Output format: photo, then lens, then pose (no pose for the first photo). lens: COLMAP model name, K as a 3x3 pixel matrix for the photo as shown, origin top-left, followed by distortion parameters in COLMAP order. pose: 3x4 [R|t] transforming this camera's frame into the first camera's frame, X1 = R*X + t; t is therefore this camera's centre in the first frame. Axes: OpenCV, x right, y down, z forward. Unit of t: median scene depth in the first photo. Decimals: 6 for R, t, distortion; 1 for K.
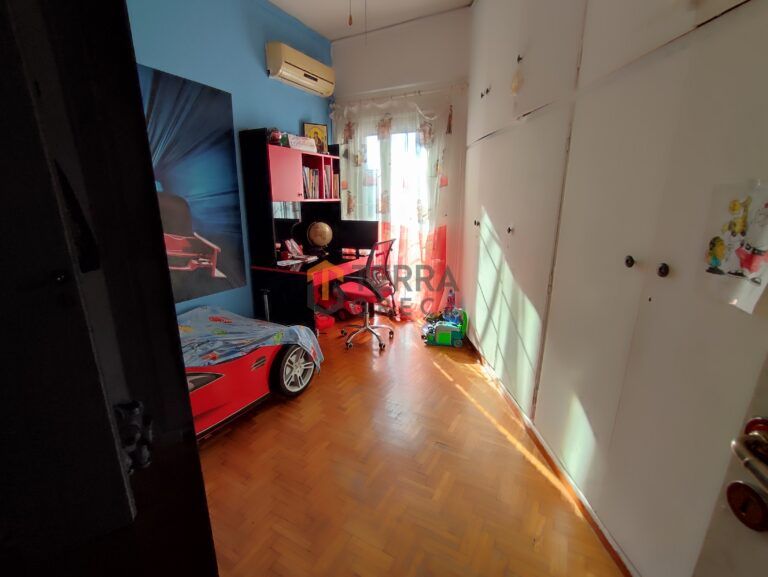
lens RADIAL K [[351.9, 0, 384.0], [0, 351.9, 288.5], [0, 0, 1]] dist [0.009562, -0.000277]
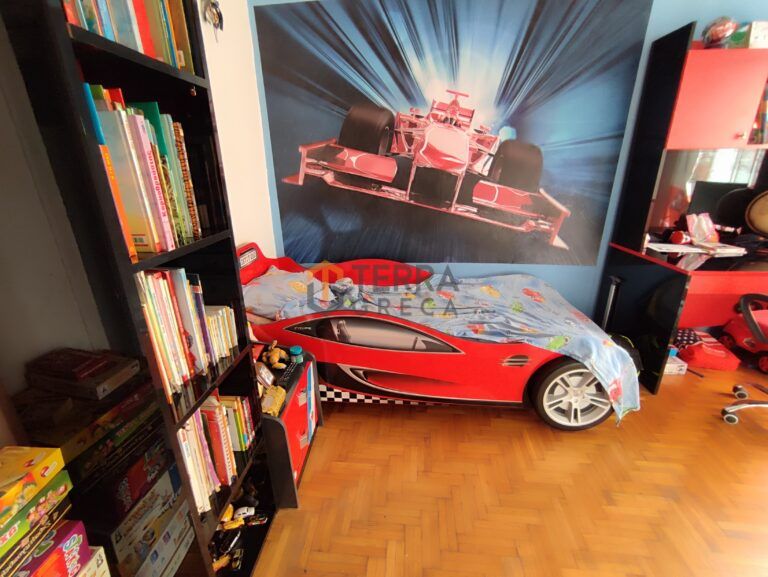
lens RADIAL K [[351.9, 0, 384.0], [0, 351.9, 288.5], [0, 0, 1]] dist [0.009562, -0.000277]
pose [[0.415529, 0.306306, -0.856453, 0.107461], [-0.227287, 0.946688, 0.228304, -0.038088], [0.880725, 0.099794, 0.462996, 0.290745]]
